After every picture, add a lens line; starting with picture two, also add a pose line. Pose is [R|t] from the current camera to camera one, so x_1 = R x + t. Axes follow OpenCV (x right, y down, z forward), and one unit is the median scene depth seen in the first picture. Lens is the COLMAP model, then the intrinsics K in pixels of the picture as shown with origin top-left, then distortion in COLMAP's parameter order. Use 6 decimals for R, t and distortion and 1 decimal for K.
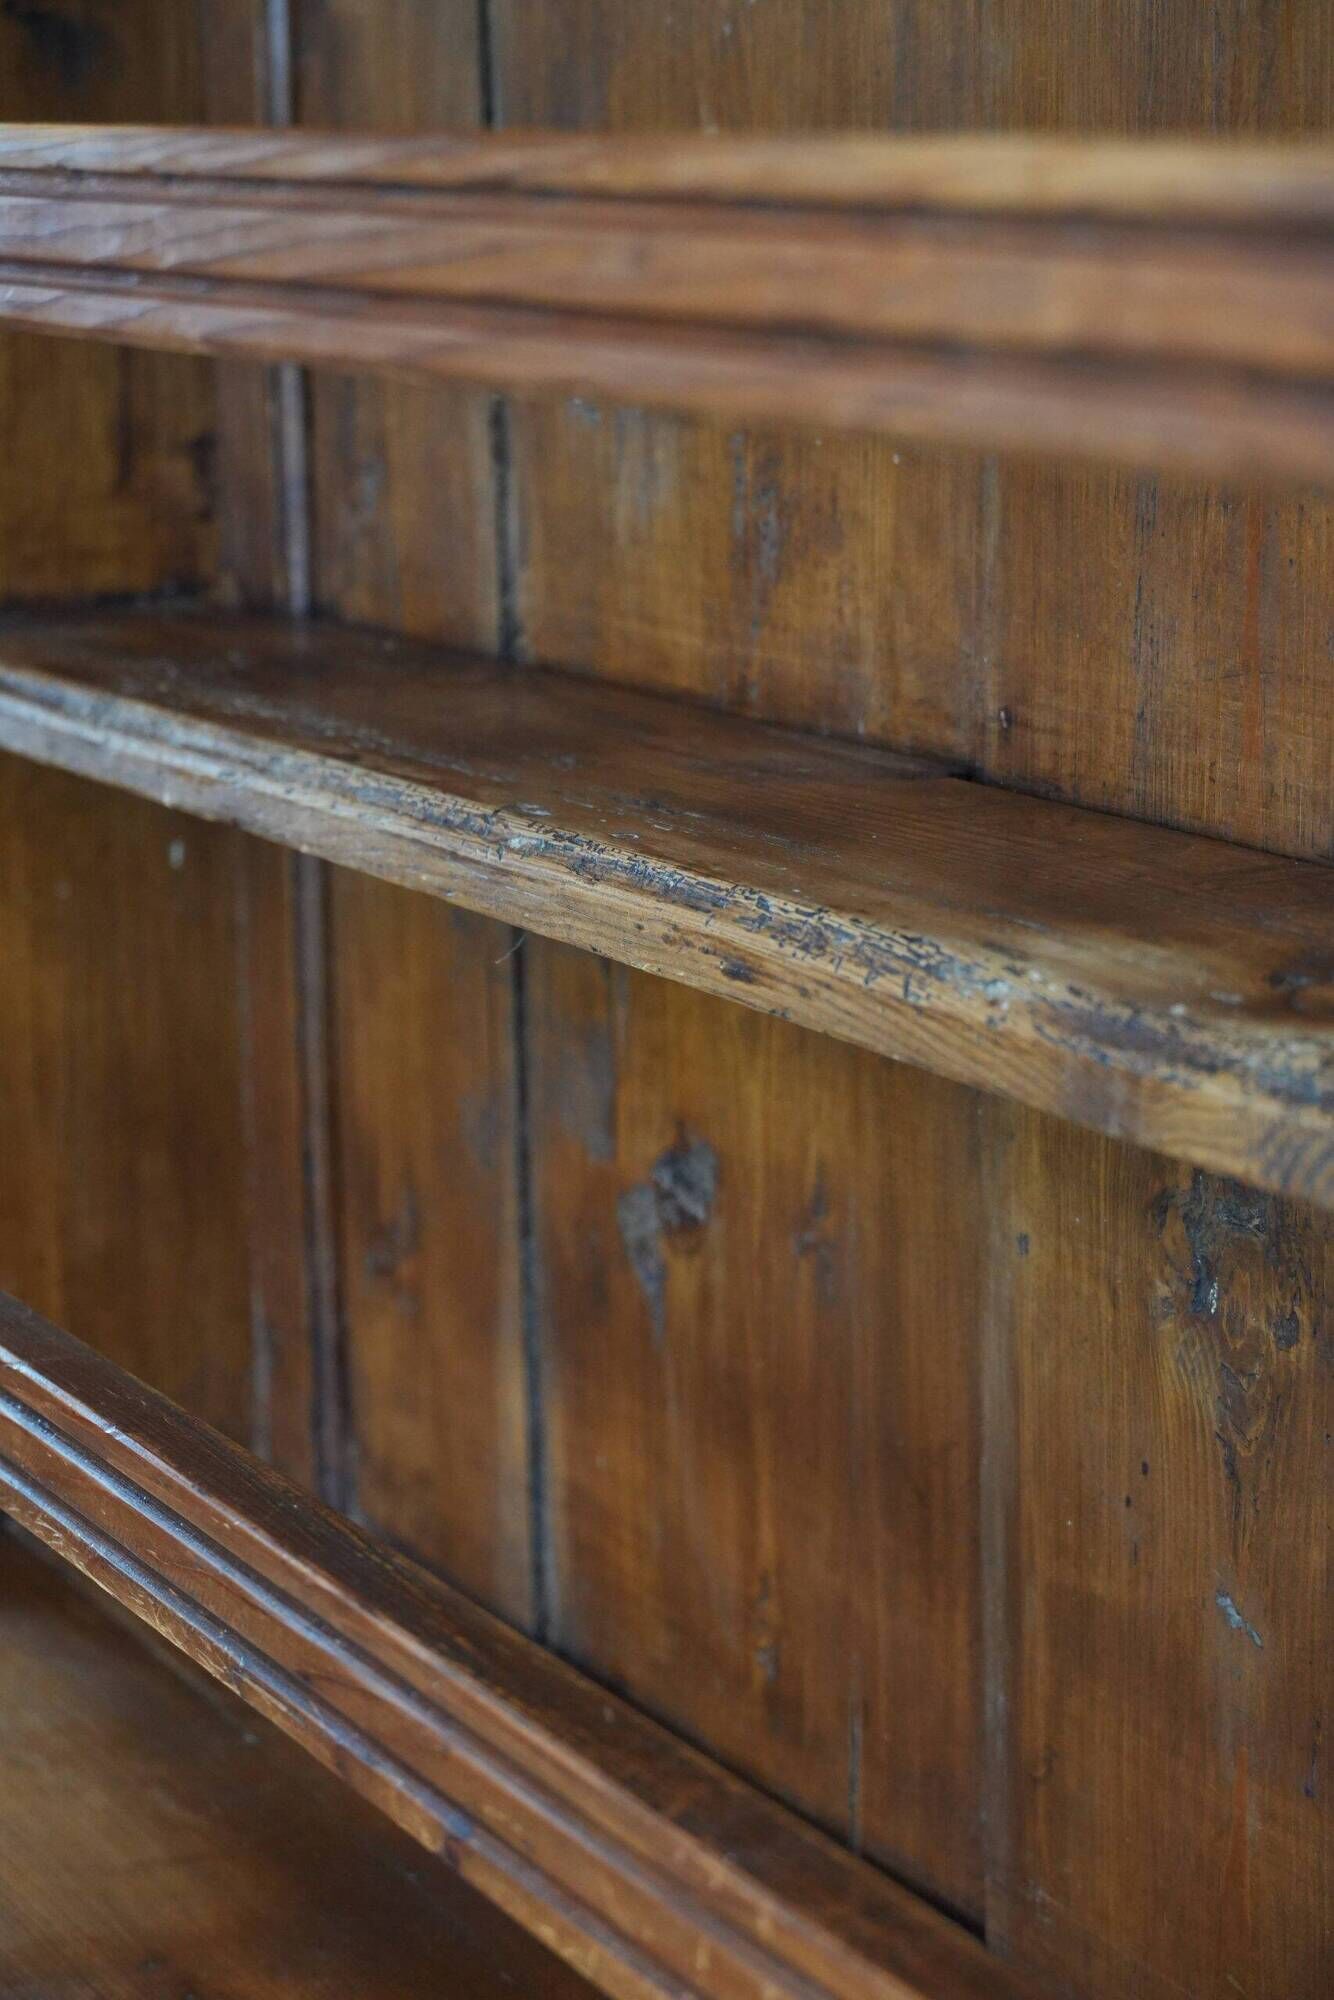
lens RADIAL K [[4774.7, 0, 667.0], [0, 4774.7, 1000.0], [0, 0, 1]] dist [0.074166, 0.175004]
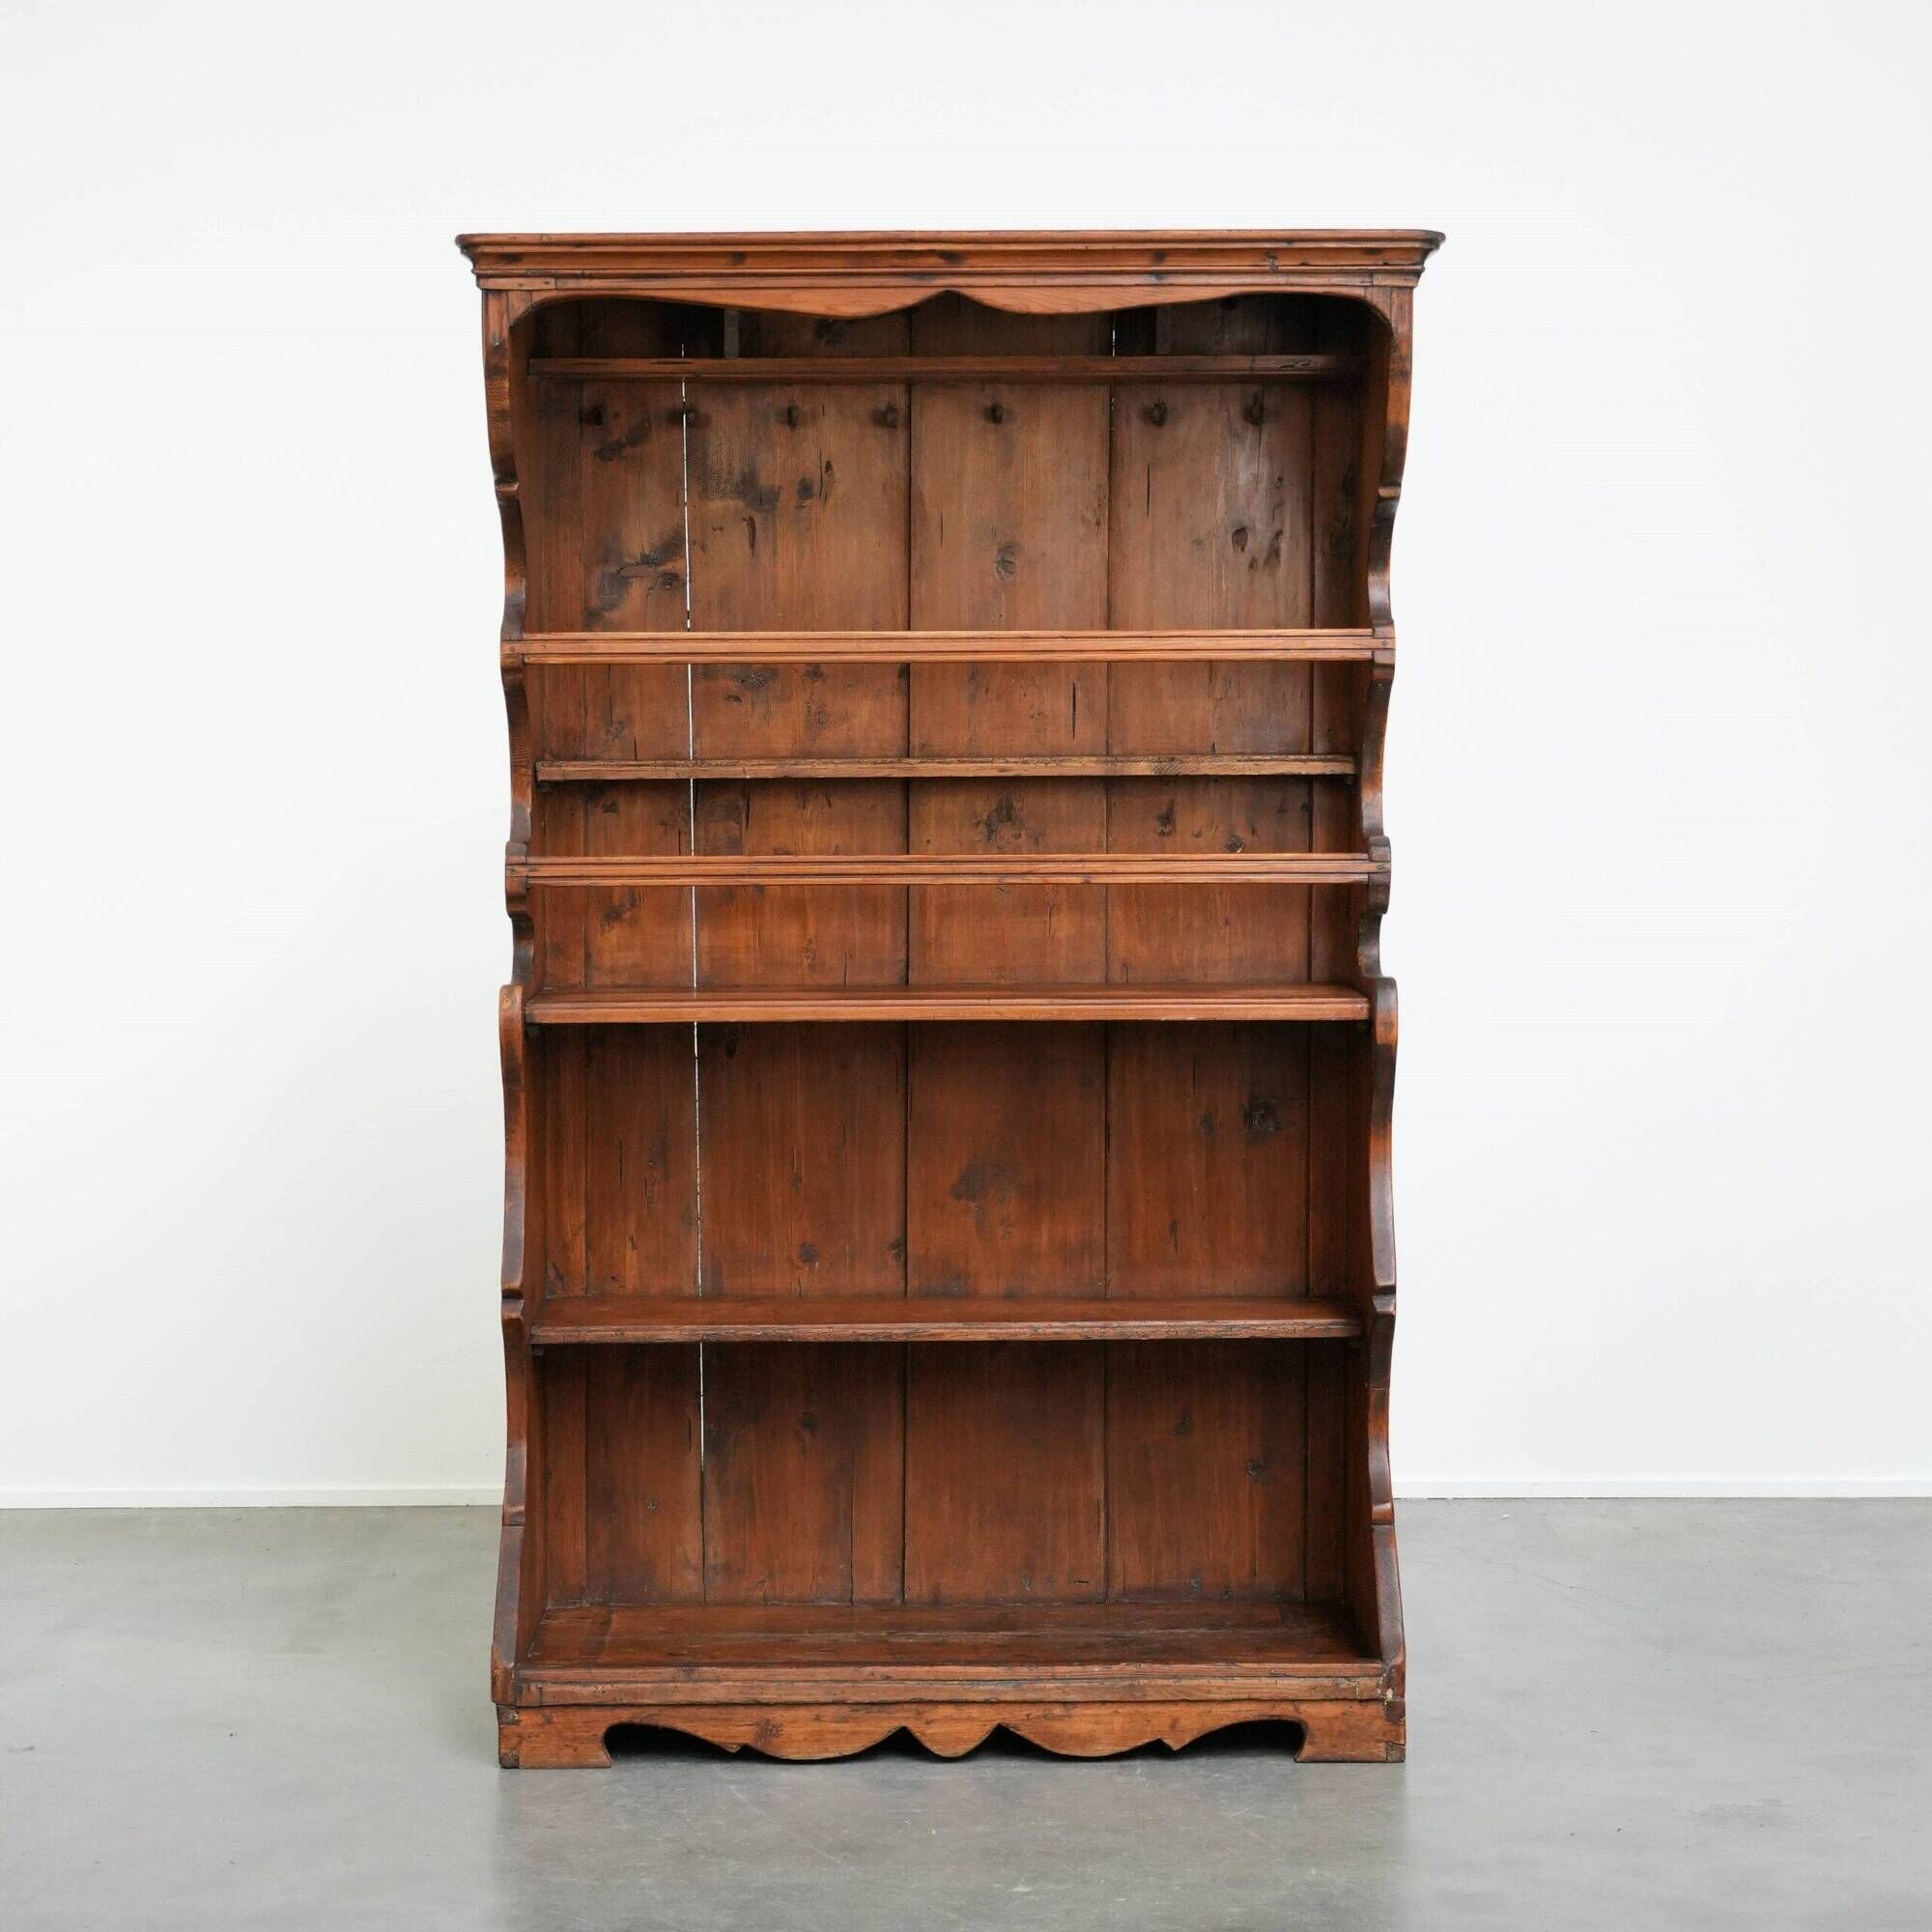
lens RADIAL K [[4579.3, 0, 966.0], [0, 4579.3, 966.0], [0, 0, 1]] dist [0.100674, -0.087020]
pose [[0.435059, -0.040482, 0.899491, -4.557858], [0.172586, 0.984215, -0.039180, 0.398475], [-0.883707, 0.172286, 0.435178, -1.280183]]
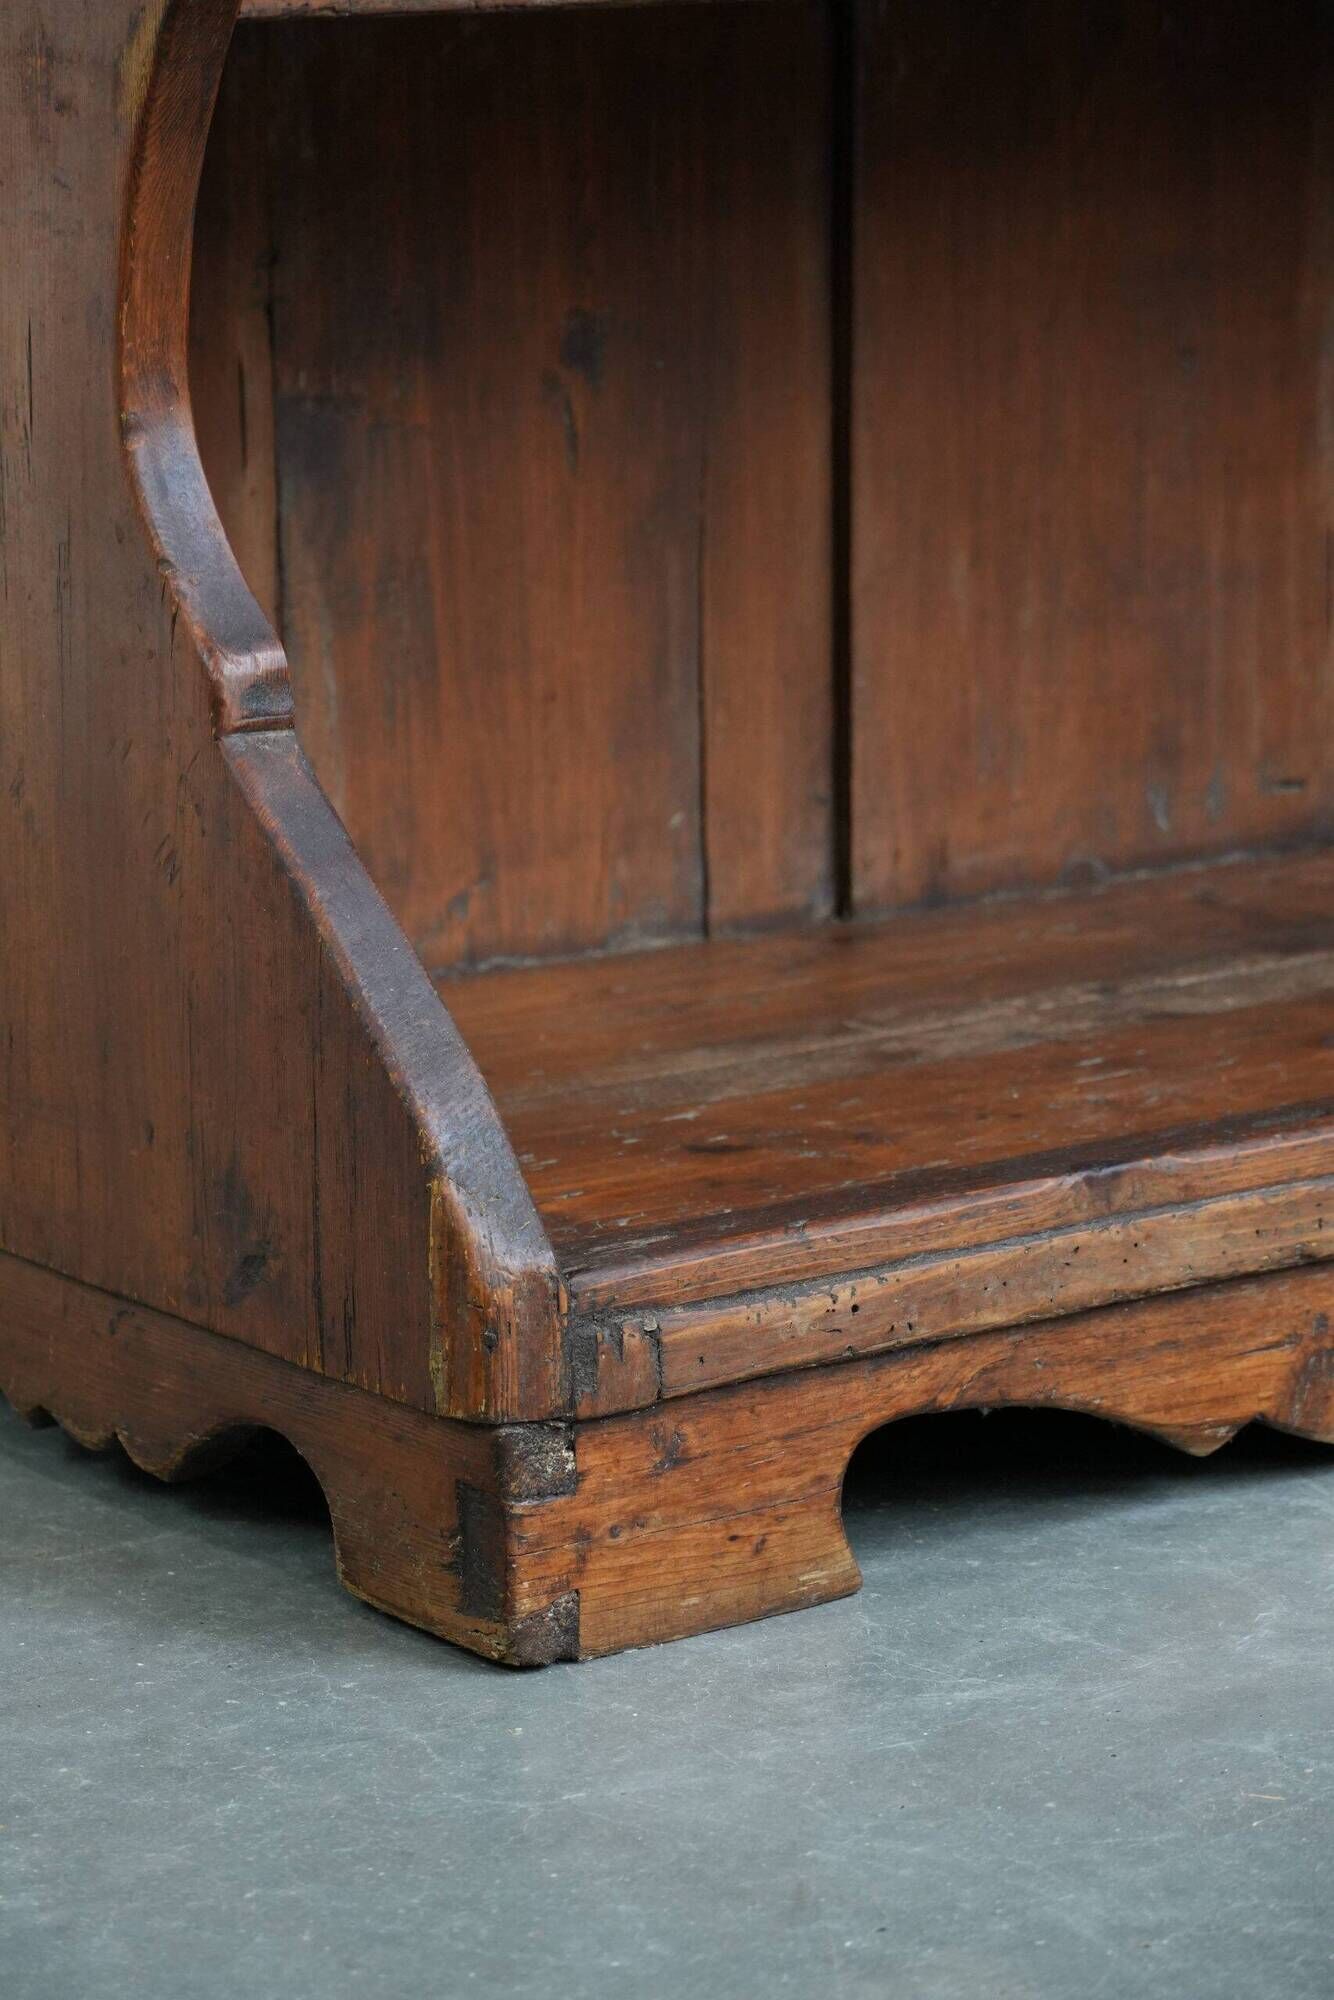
lens RADIAL K [[5888.4, 0, 667.0], [0, 5888.4, 1000.0], [0, 0, 1]] dist [0.096426, 0.448303]
pose [[-0.164250, -0.181530, 0.969571, -1.933289], [0.211164, 0.953664, 0.214324, 0.465457], [-0.963552, 0.239941, -0.118307, 1.493110]]
